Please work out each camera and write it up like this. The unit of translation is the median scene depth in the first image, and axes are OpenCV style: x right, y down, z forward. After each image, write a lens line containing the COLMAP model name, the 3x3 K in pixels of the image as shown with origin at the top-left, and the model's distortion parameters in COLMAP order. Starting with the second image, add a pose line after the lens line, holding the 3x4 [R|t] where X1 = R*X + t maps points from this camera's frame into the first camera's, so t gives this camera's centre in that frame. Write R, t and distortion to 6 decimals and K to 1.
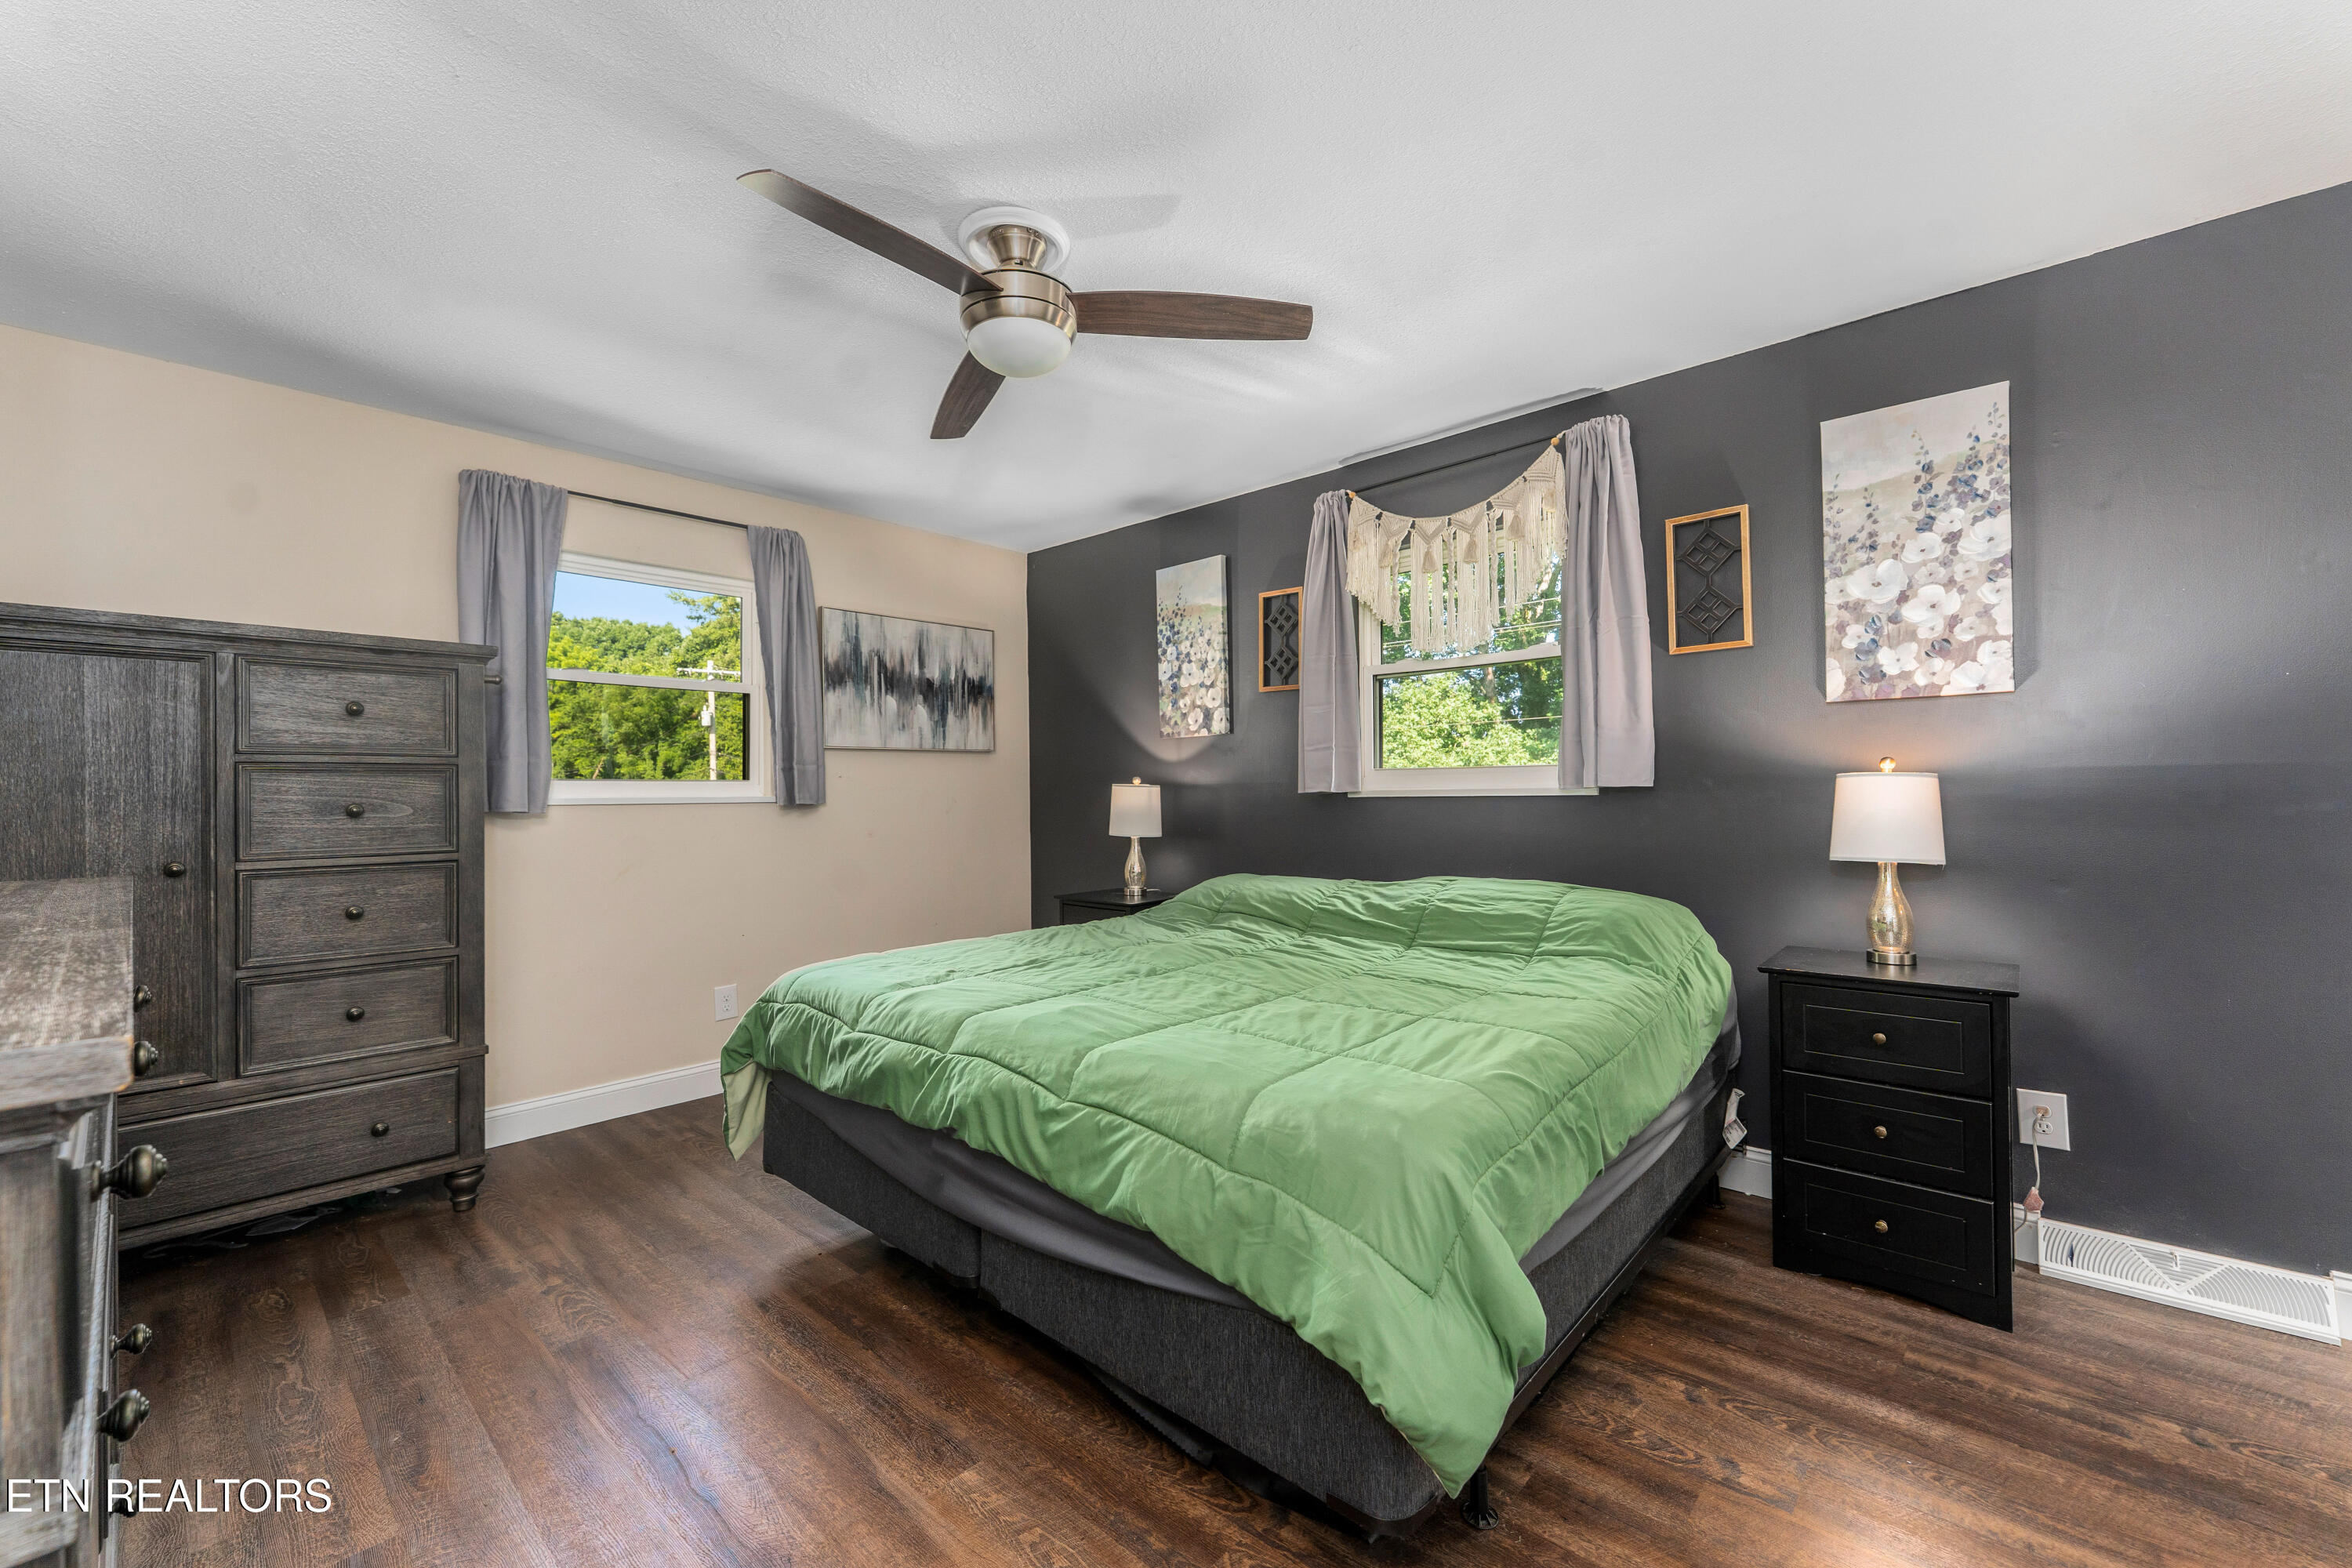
lens RADIAL K [[940.9, 0, 1177.9], [0, 940.9, 800.0], [0, 0, 1]] dist [-0.001576, -0.000115]
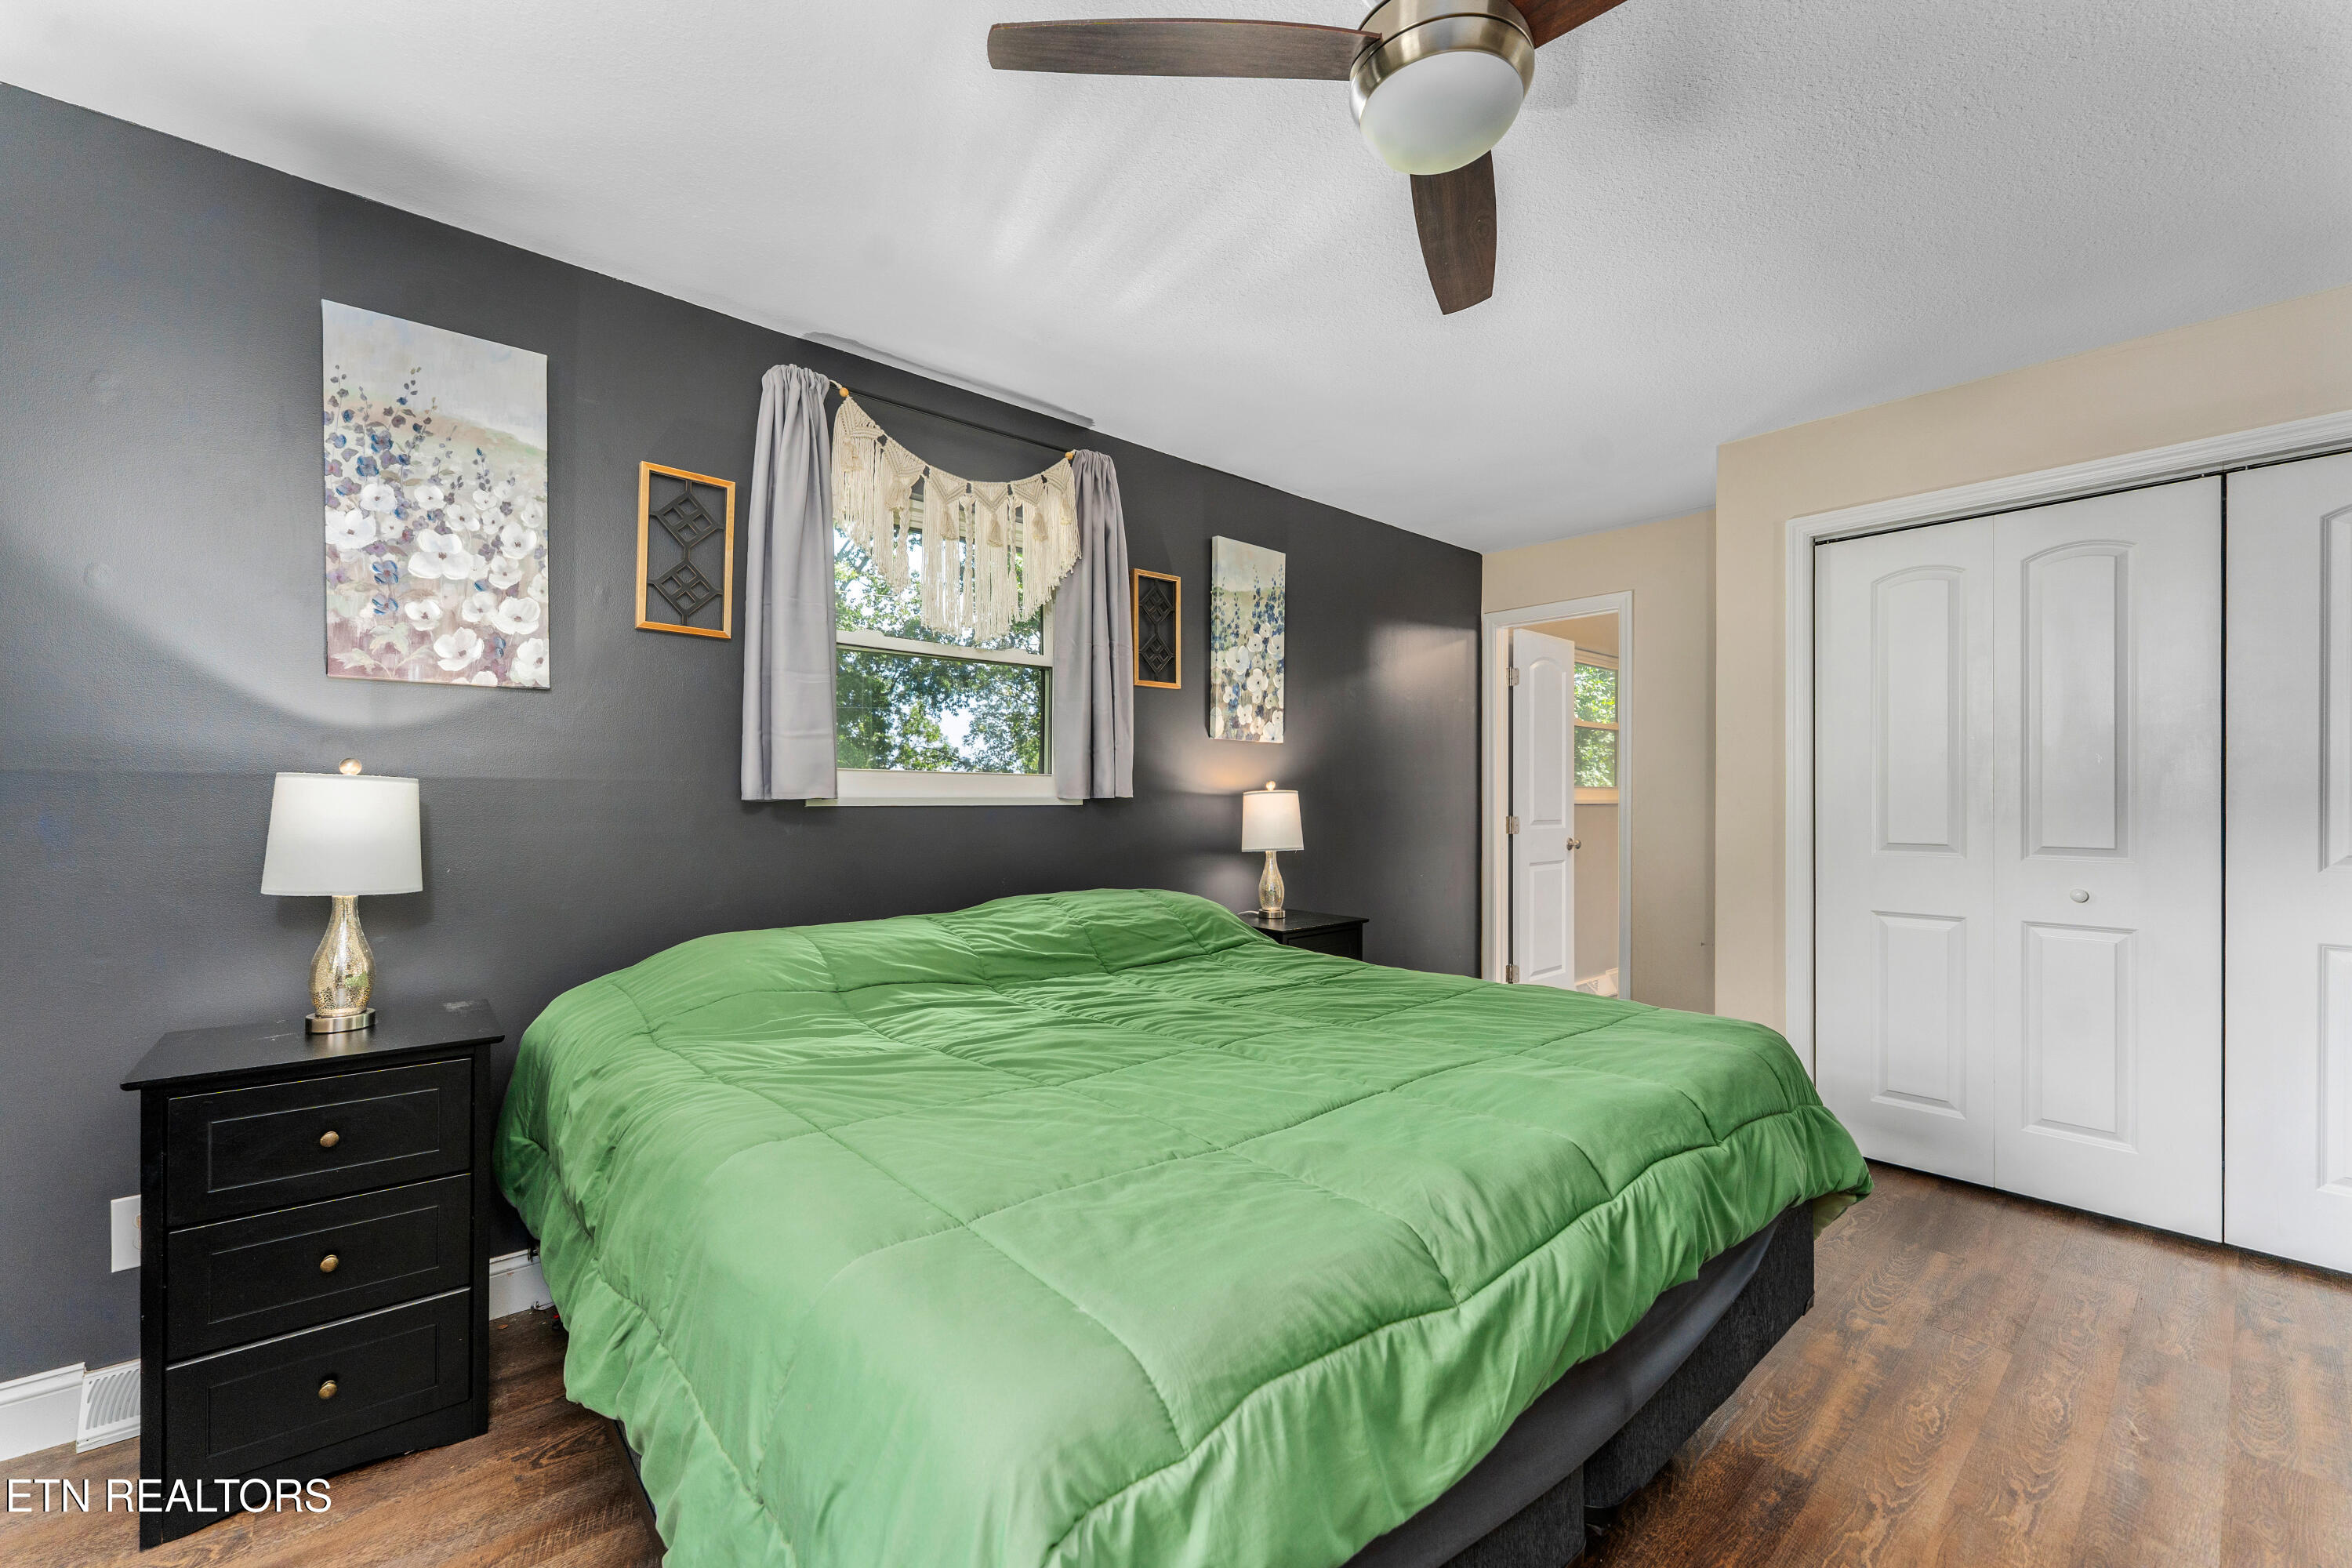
lens RADIAL K [[940.9, 0, 1177.9], [0, 940.9, 800.0], [0, 0, 1]] dist [-0.001576, -0.000115]
pose [[0.115893, 0.006892, 0.993238, -0.577045], [-0.001518, 0.999976, -0.006761, -0.003878], [-0.993261, -0.000724, 0.115901, 0.749649]]
